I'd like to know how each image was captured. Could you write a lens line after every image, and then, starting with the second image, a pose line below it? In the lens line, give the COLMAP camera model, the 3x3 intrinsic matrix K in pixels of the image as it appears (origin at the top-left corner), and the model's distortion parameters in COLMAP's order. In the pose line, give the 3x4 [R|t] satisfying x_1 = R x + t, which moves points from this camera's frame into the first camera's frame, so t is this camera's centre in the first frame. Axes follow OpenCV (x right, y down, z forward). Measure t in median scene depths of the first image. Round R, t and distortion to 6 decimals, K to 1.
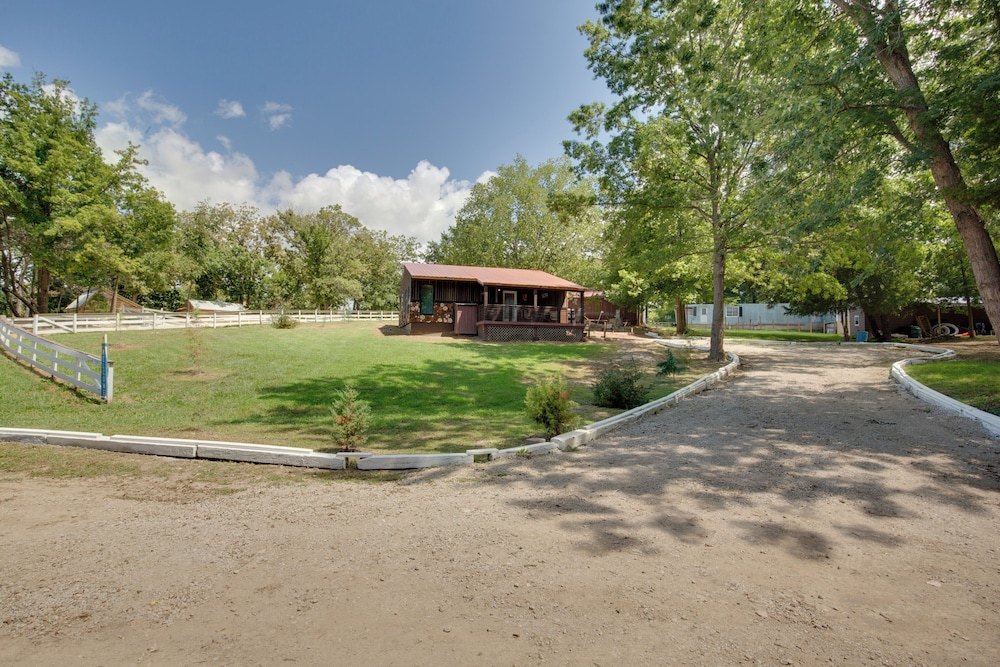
lens RADIAL K [[459.4, 0, 500.0], [0, 459.4, 333.5], [0, 0, 1]] dist [-0.024203, 0.001454]
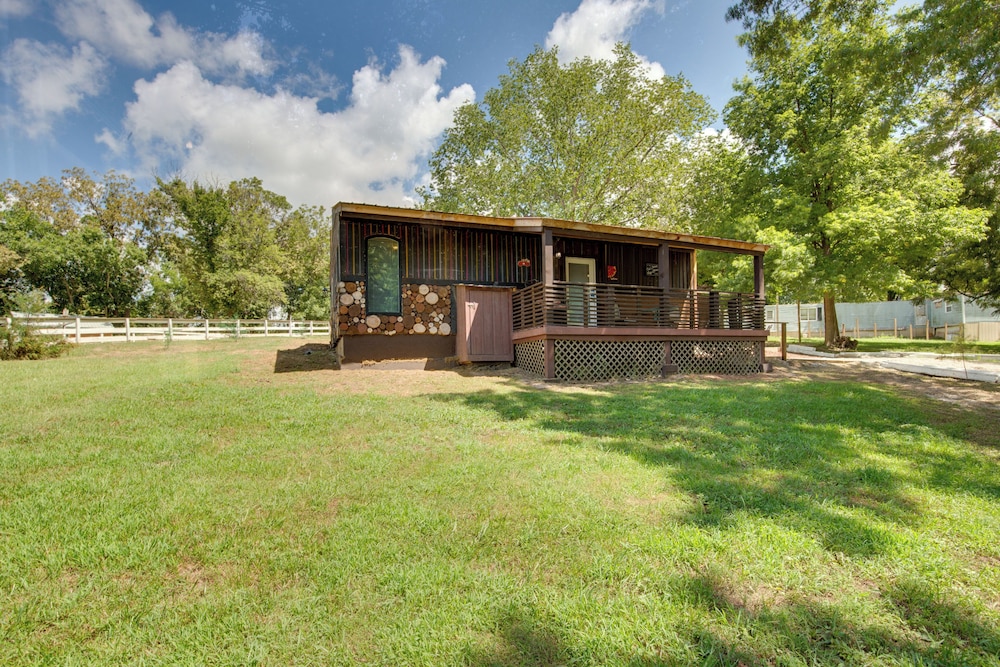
lens RADIAL K [[459.4, 0, 500.0], [0, 459.4, 333.5], [0, 0, 1]] dist [-0.024203, 0.001454]
pose [[0.995796, -0.024111, 0.088368, -0.096523], [0.026936, 0.999159, -0.030926, -0.010909], [-0.087548, 0.033176, 0.995608, 0.603031]]
